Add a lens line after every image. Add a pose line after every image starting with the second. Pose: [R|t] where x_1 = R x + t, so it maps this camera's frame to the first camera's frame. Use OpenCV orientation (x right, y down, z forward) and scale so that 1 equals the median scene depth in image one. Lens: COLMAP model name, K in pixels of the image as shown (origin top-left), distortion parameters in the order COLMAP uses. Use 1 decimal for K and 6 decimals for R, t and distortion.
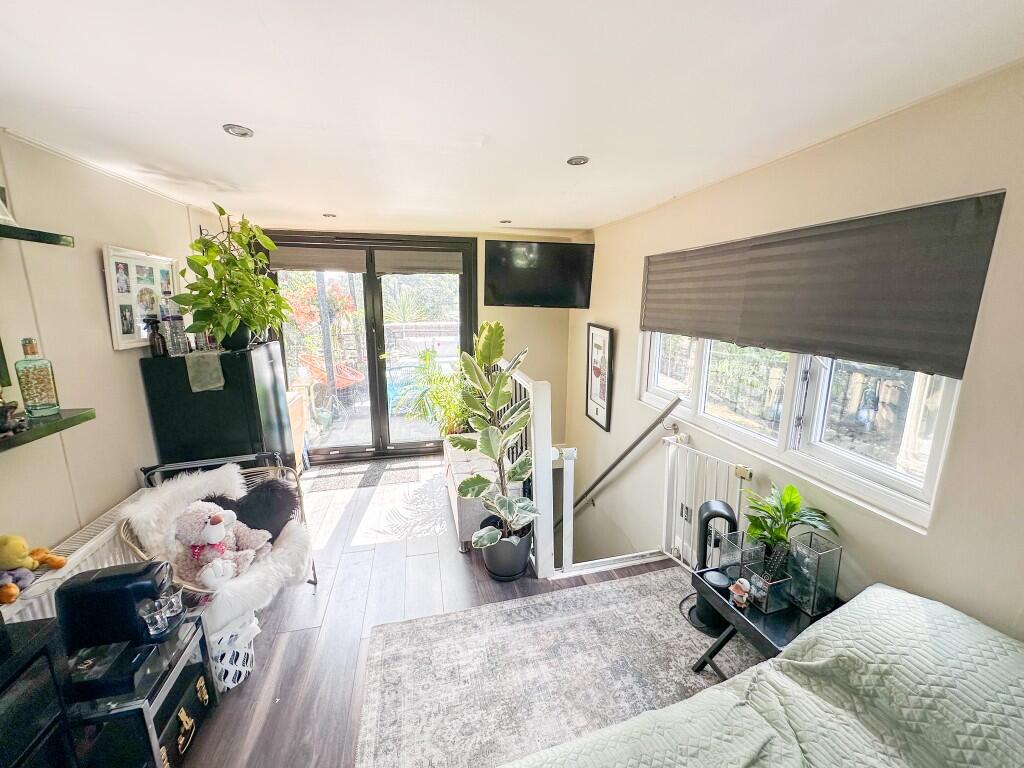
lens RADIAL K [[406.5, 0, 510.1], [0, 406.5, 383.3], [0, 0, 1]] dist [-0.000585, -0.000335]
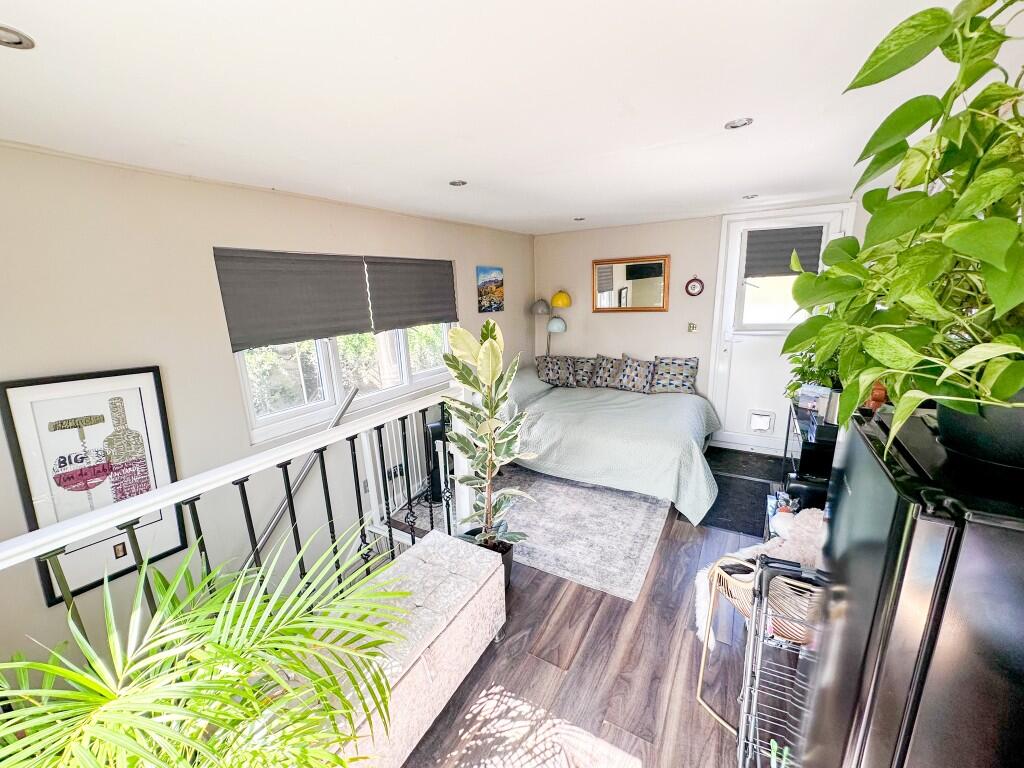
lens RADIAL K [[406.5, 0, 505.8], [0, 406.5, 385.3], [0, 0, 1]] dist [-0.000585, -0.000335]
pose [[-0.717087, -0.123512, 0.685952, -0.669518], [0.185388, 0.914920, 0.358543, -0.316679], [-0.671876, 0.384274, -0.633180, 1.496184]]
